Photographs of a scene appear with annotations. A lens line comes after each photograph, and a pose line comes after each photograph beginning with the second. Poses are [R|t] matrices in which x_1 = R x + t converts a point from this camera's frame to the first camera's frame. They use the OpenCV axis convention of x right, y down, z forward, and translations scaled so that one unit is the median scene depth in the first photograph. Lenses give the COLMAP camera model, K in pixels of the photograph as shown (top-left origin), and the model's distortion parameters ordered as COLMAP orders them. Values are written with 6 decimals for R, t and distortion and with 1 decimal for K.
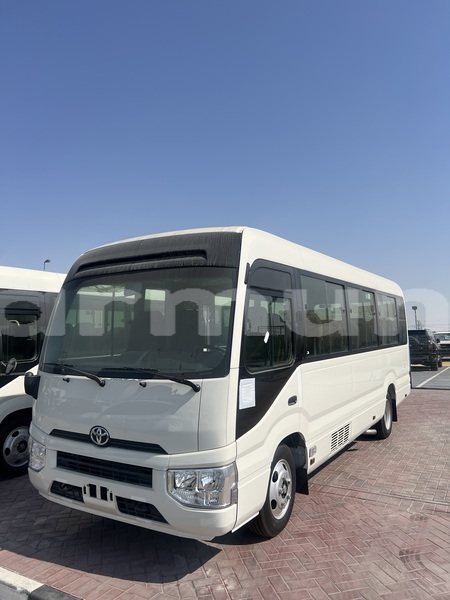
lens RADIAL K [[451.9, 0, 221.7], [0, 451.9, 299.8], [0, 0, 1]] dist [0.060640, -0.079343]
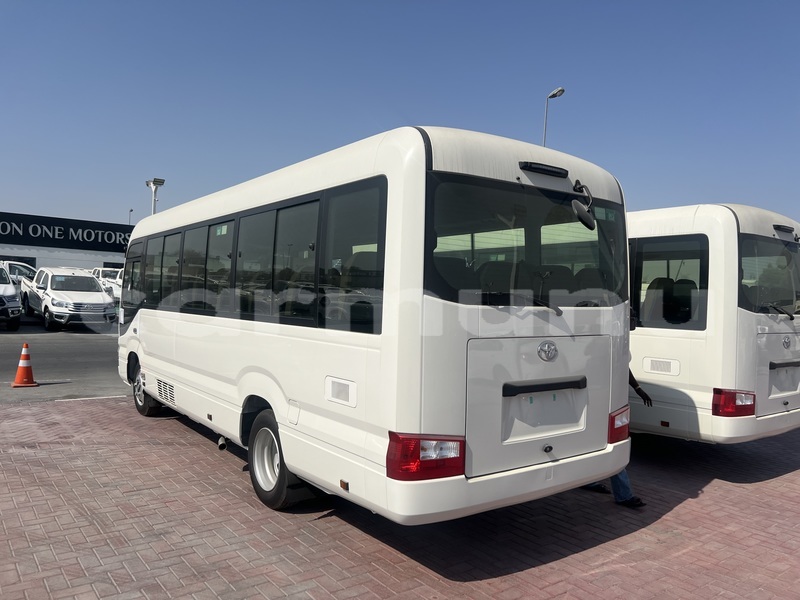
lens RADIAL K [[602.5, 0, 407.9], [0, 602.5, 302.9], [0, 0, 1]] dist [0.060640, -0.079343]
pose [[-0.361506, 0.011177, -0.932303, 1.803160], [0.039552, 0.999212, -0.003358, 0.186935], [0.931530, -0.038089, -0.361663, 2.737918]]
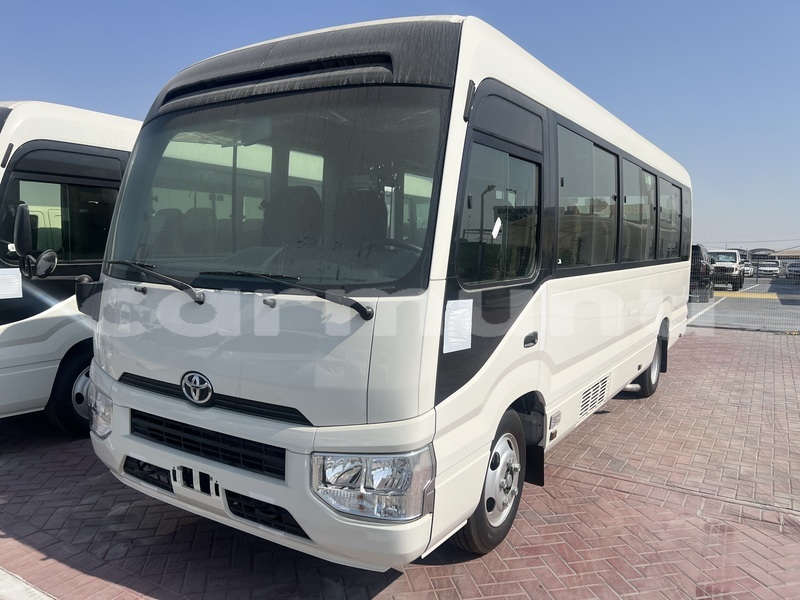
lens RADIAL K [[602.5, 0, 407.9], [0, 602.5, 302.9], [0, 0, 1]] dist [0.060640, -0.079343]
pose [[0.999374, 0.035360, -0.000561, -0.005330], [-0.034756, 0.985006, 0.168981, 0.051141], [0.006528, -0.168856, 0.985619, 0.251001]]
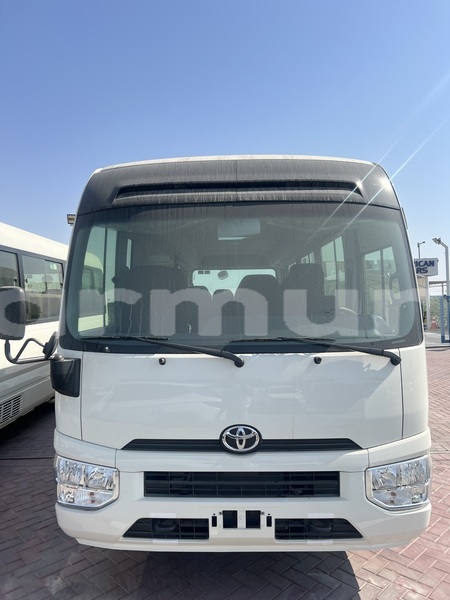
lens RADIAL K [[451.9, 0, 221.7], [0, 451.9, 299.8], [0, 0, 1]] dist [0.060640, -0.079343]
pose [[0.862540, 0.002658, 0.505981, -0.600115], [-0.036069, 0.997765, 0.056244, 0.050567], [-0.504701, -0.066763, 0.860709, 0.416096]]
